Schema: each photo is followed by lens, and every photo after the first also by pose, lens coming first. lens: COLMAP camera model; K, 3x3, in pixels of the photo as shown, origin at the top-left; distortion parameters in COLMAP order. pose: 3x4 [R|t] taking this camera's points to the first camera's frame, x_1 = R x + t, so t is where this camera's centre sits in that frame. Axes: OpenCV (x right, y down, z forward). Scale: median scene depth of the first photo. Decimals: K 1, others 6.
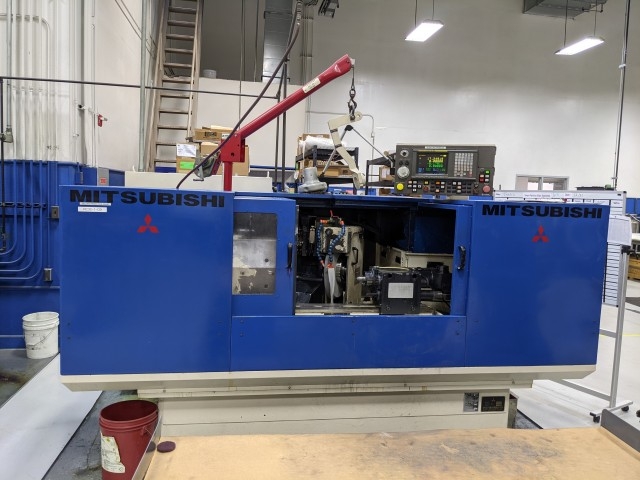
lens RADIAL K [[515.3, 0, 319.4], [0, 515.3, 233.2], [0, 0, 1]] dist [0.043394, -0.073869]
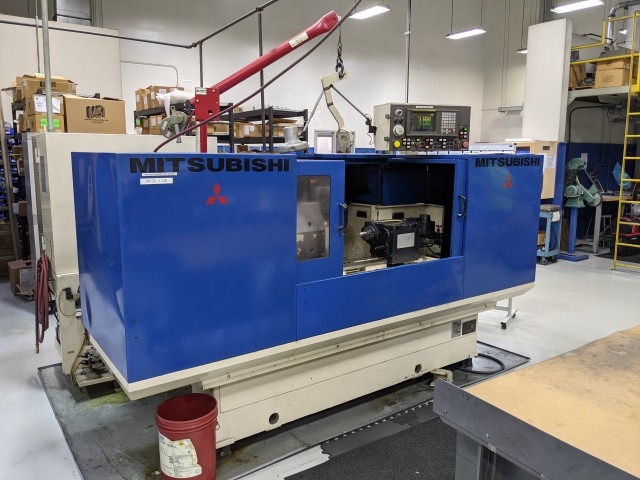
lens RADIAL K [[515.3, 0, 319.4], [0, 515.3, 233.2], [0, 0, 1]] dist [0.043394, -0.073869]
pose [[0.888246, -0.101604, 0.447991, -0.490933], [0.063677, 0.993051, 0.098969, -0.023849], [-0.454934, -0.059382, 0.888543, 0.118018]]
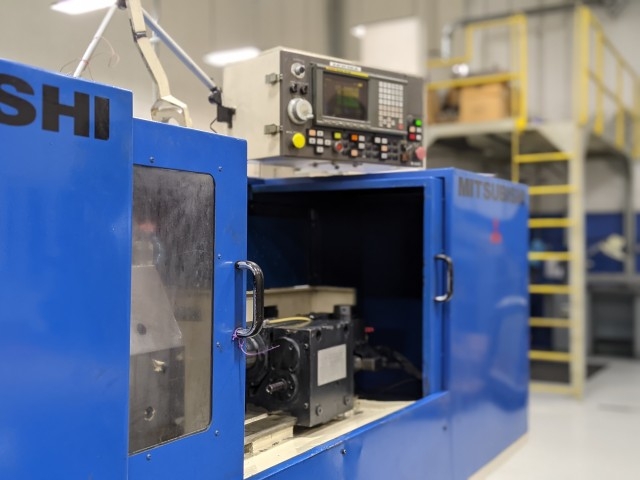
lens RADIAL K [[764.4, 0, 320.0], [0, 764.4, 240.0], [0, 0, 1]] dist [0.069747, -0.026546]
pose [[0.624549, -0.032284, 0.780318, -0.374955], [0.087734, 0.995721, -0.029025, 0.019799], [-0.776042, 0.086588, 0.624708, 0.577337]]
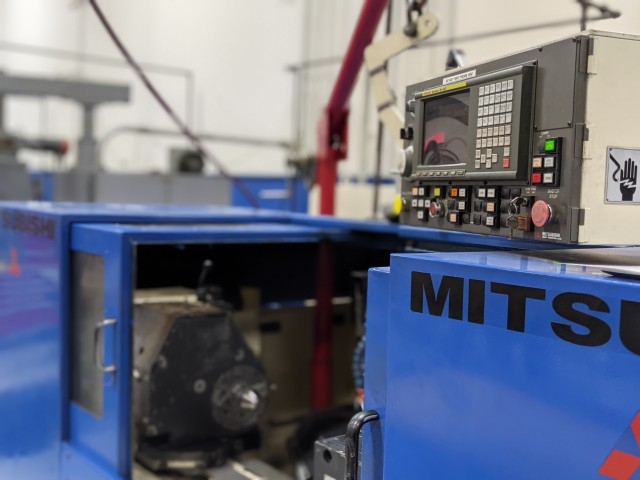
lens RADIAL K [[764.4, 0, 320.0], [0, 764.4, 240.0], [0, 0, 1]] dist [0.069747, -0.026546]
pose [[0.504215, 0.036379, -0.862812, 0.582372], [-0.086400, 0.996224, -0.008487, -0.059561], [0.859245, 0.078826, 0.505454, 0.714019]]
